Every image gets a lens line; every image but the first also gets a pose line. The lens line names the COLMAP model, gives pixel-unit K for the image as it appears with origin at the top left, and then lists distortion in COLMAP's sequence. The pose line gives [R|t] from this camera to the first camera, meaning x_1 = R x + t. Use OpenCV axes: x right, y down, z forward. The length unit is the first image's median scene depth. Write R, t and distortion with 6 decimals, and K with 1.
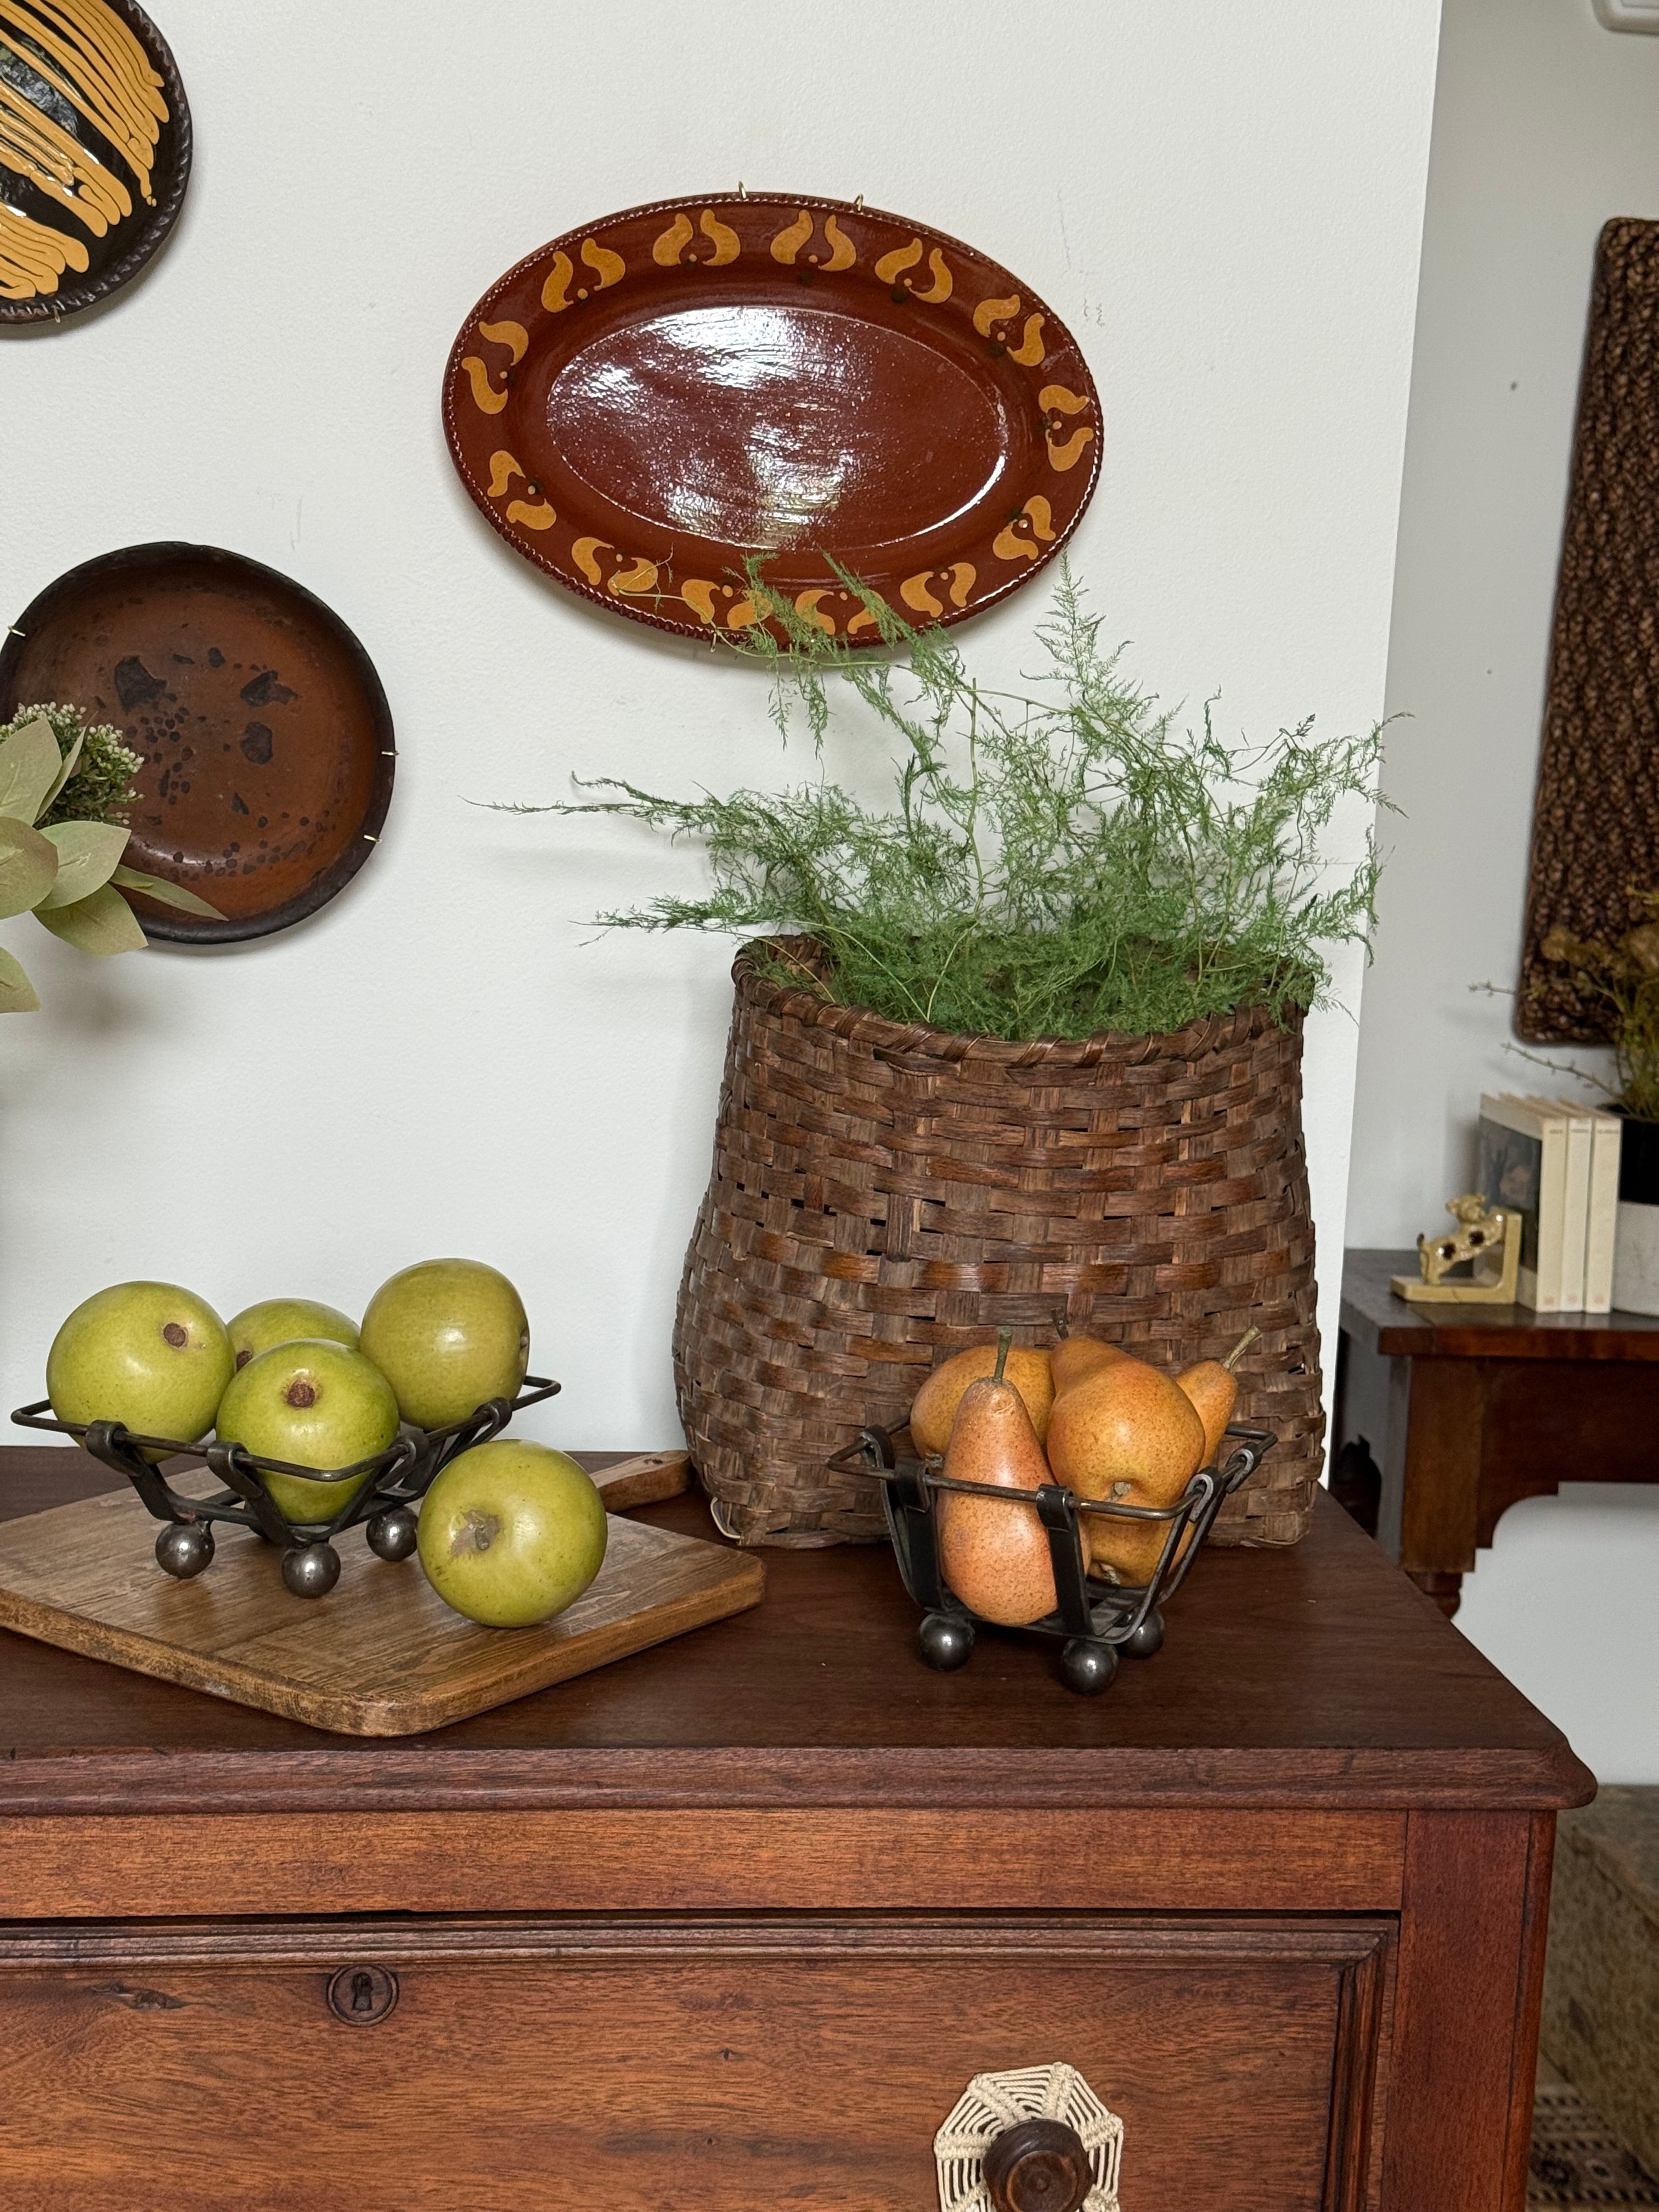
lens RADIAL K [[3119.6, 0, 822.9], [0, 3119.6, 1111.1], [0, 0, 1]] dist [0.139607, -0.135459]
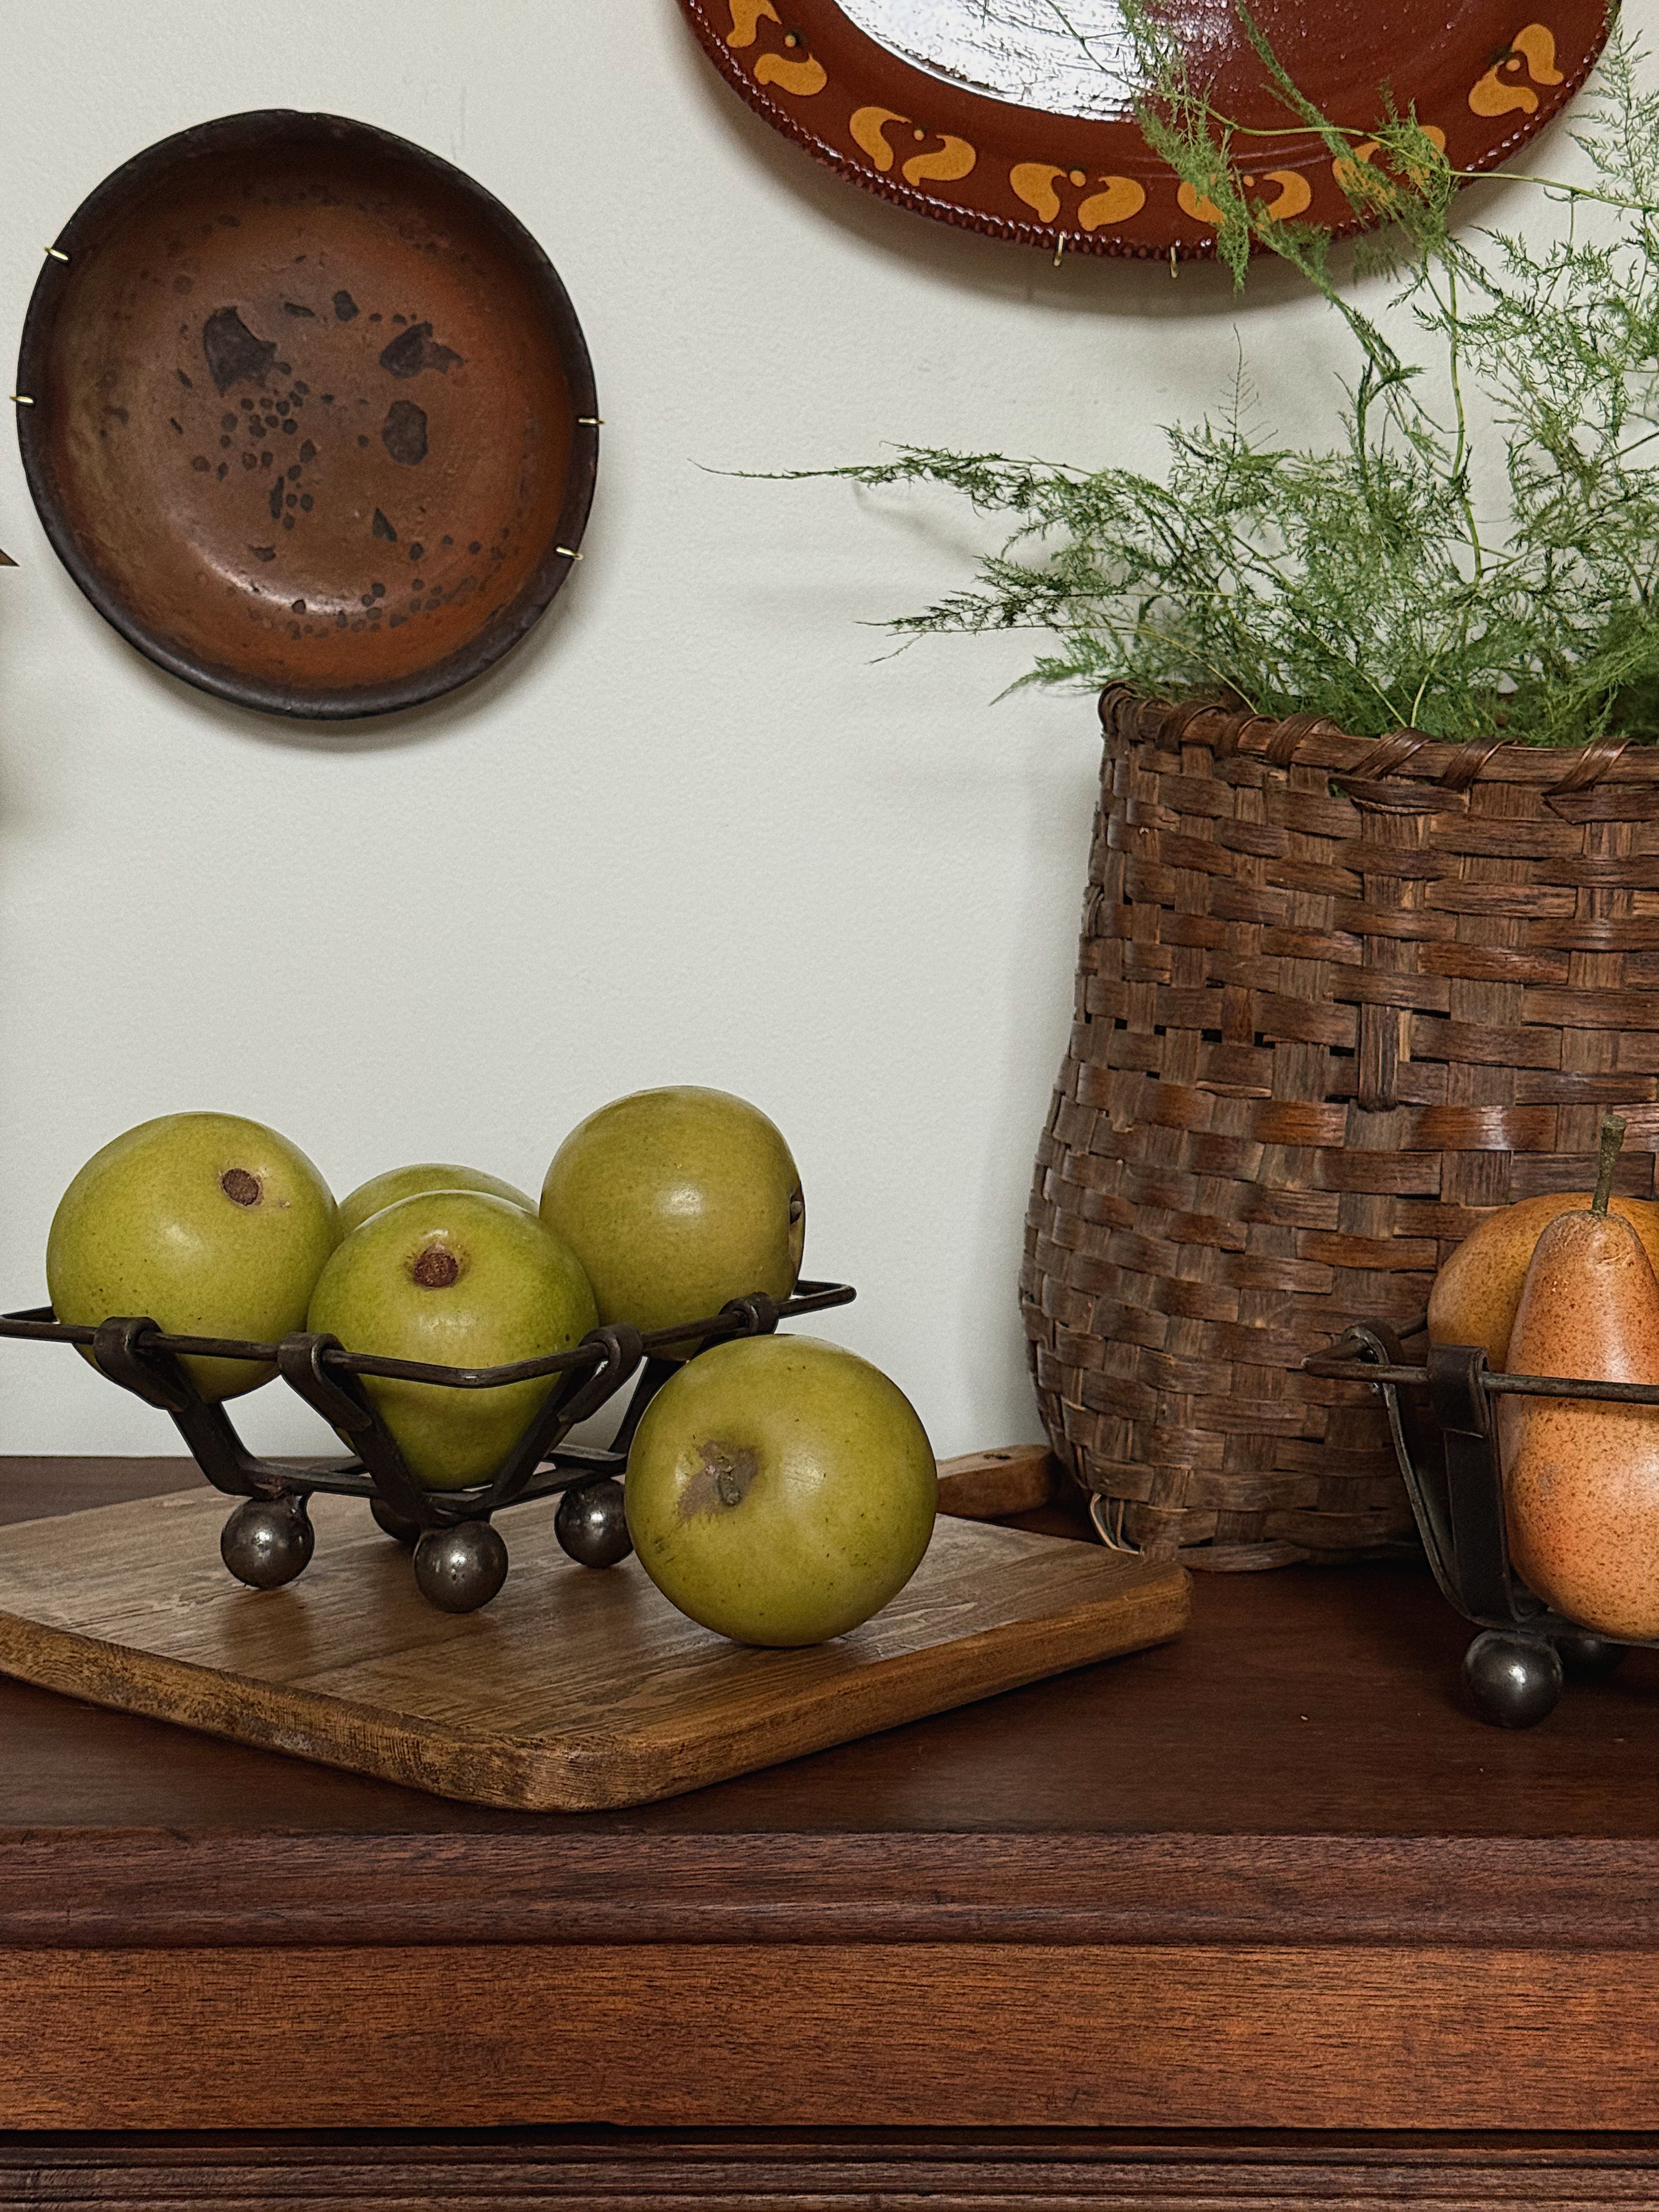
lens RADIAL K [[3112.5, 0, 821.2], [0, 3112.5, 1101.6], [0, 0, 1]] dist [0.185214, -0.395225]
pose [[0.995393, -0.027167, -0.091951, -0.031275], [0.018914, 0.995810, -0.089469, 0.105137], [0.093996, 0.087318, 0.991736, 0.364673]]
